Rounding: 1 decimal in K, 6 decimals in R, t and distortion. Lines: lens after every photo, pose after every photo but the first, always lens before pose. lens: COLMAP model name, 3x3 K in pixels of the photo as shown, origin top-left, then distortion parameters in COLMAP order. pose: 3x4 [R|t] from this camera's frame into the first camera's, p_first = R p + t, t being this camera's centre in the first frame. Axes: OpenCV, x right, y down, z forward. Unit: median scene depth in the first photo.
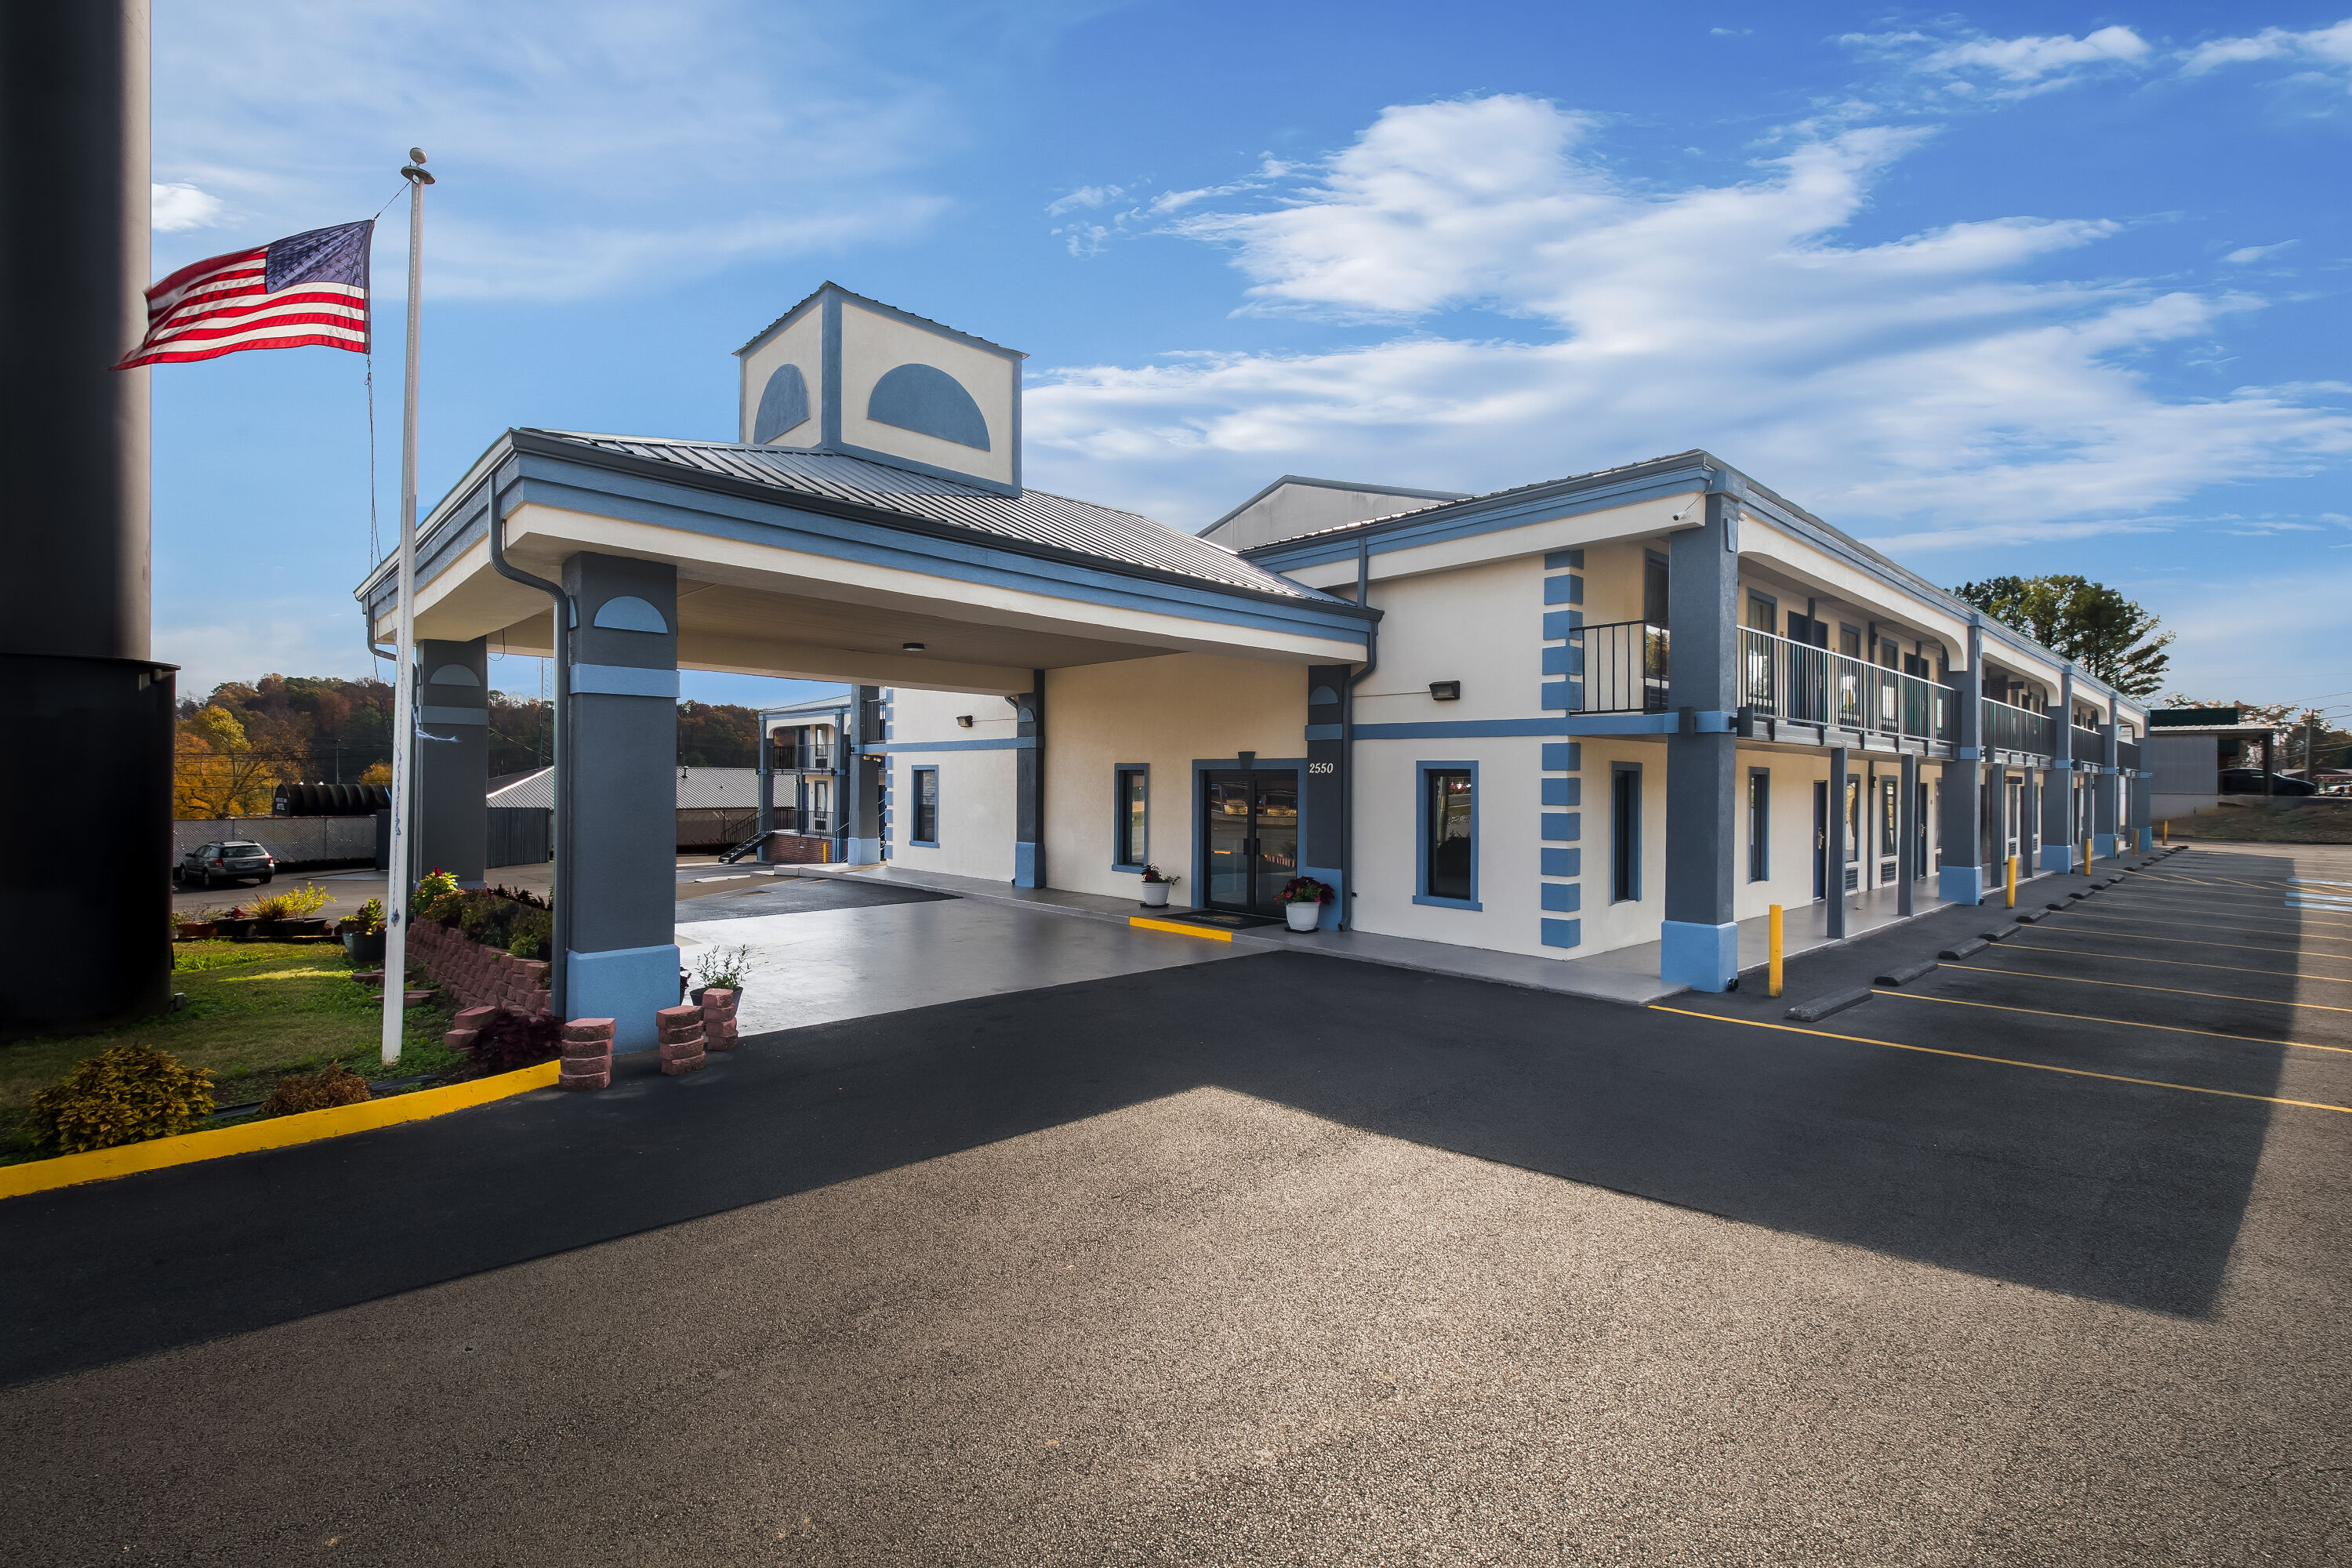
lens RADIAL K [[1048.4, 0, 1178.5], [0, 1048.4, 784.5], [0, 0, 1]] dist [-0.008887, -0.001461]
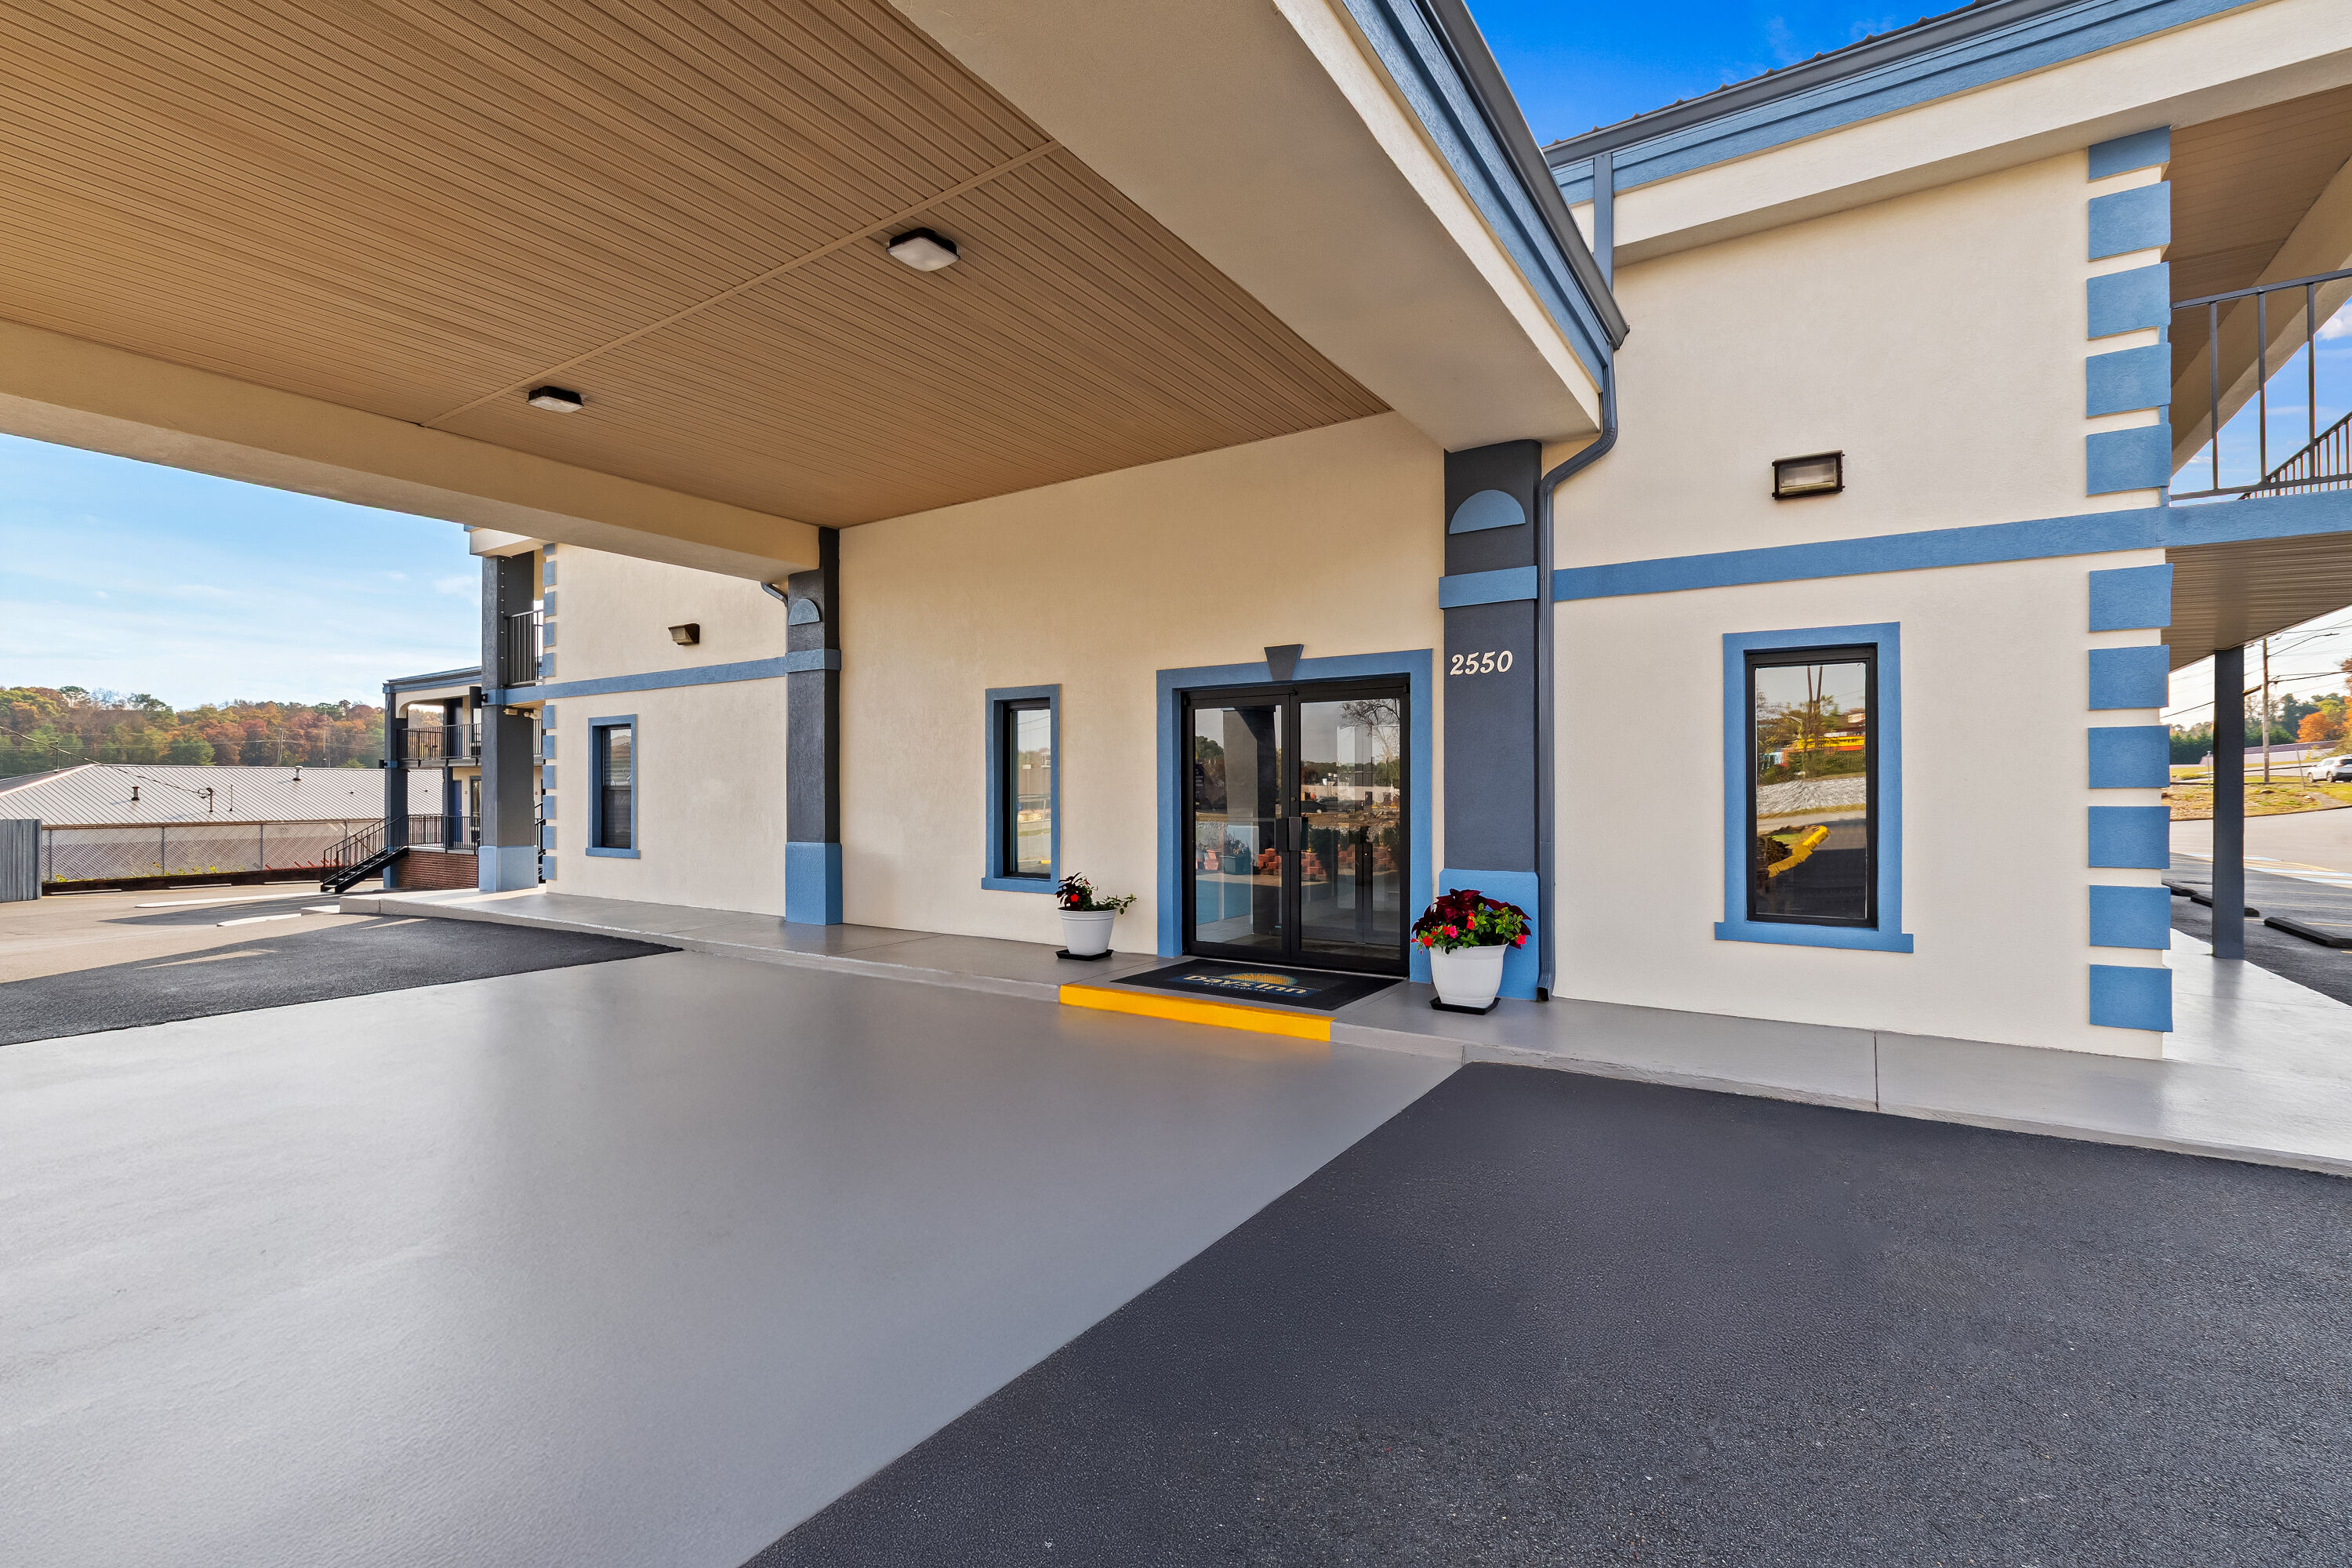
lens RADIAL K [[1048.4, 0, 1165.7], [0, 1048.4, 782.9], [0, 0, 1]] dist [-0.008887, -0.001461]
pose [[0.974770, -0.014889, 0.222715, -0.091415], [0.016263, 0.999858, -0.004337, 0.031769], [-0.222619, 0.007850, 0.974874, 0.459974]]
